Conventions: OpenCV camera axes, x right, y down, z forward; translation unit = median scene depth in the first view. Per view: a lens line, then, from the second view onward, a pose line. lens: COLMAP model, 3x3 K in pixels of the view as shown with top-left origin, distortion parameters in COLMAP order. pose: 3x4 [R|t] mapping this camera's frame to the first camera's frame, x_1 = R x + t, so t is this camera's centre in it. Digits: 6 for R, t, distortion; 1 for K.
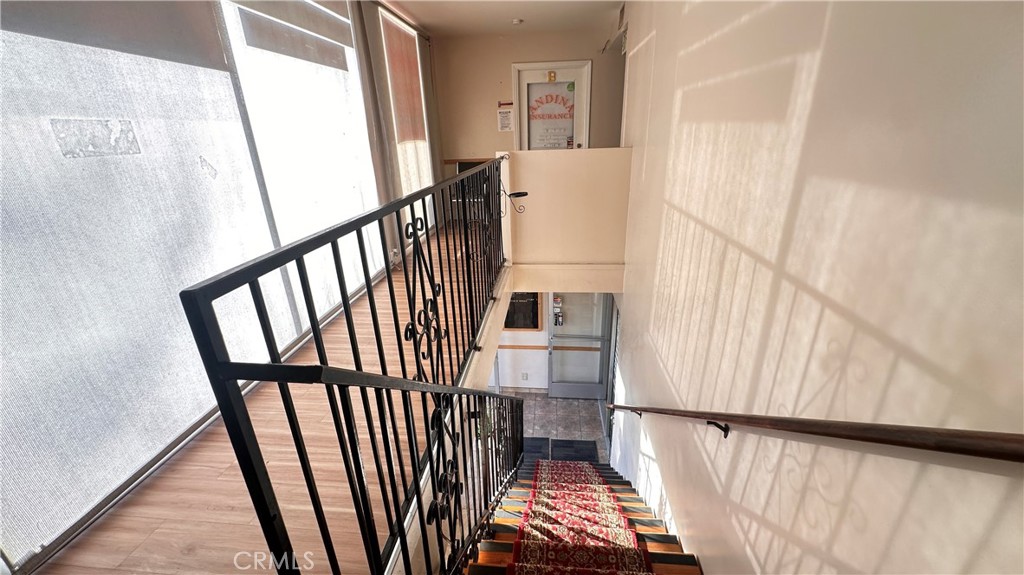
lens RADIAL K [[405.0, 0, 515.0], [0, 405.0, 284.5], [0, 0, 1]] dist [-0.000168, 0.000060]
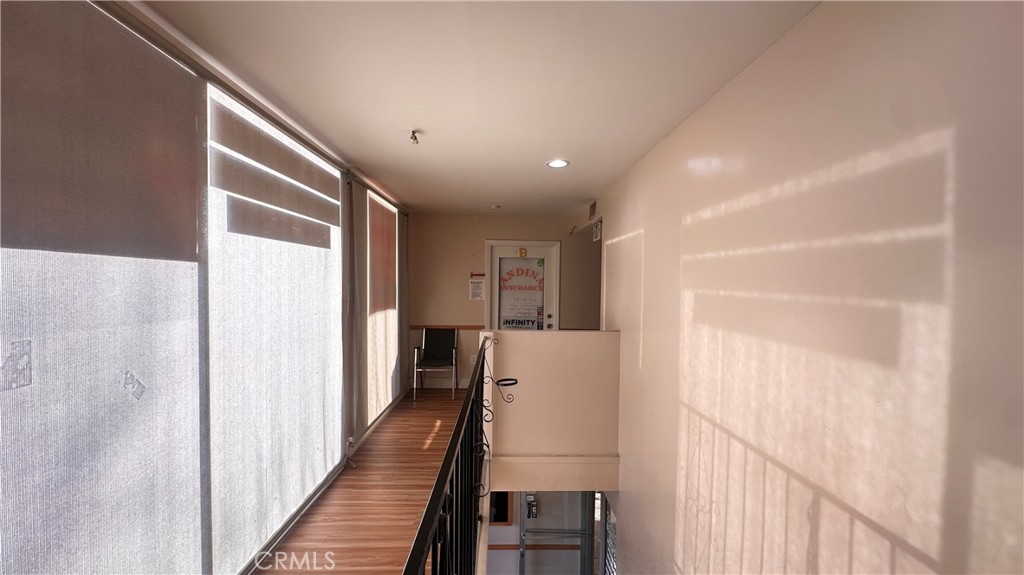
lens RADIAL K [[405.0, 0, 508.2], [0, 405.0, 294.9], [0, 0, 1]] dist [-0.000168, 0.000060]
pose [[0.993735, 0.037462, 0.105299, -0.072185], [-0.000255, 0.942910, -0.333048, -0.083756], [-0.111764, 0.330934, 0.937012, 0.079017]]
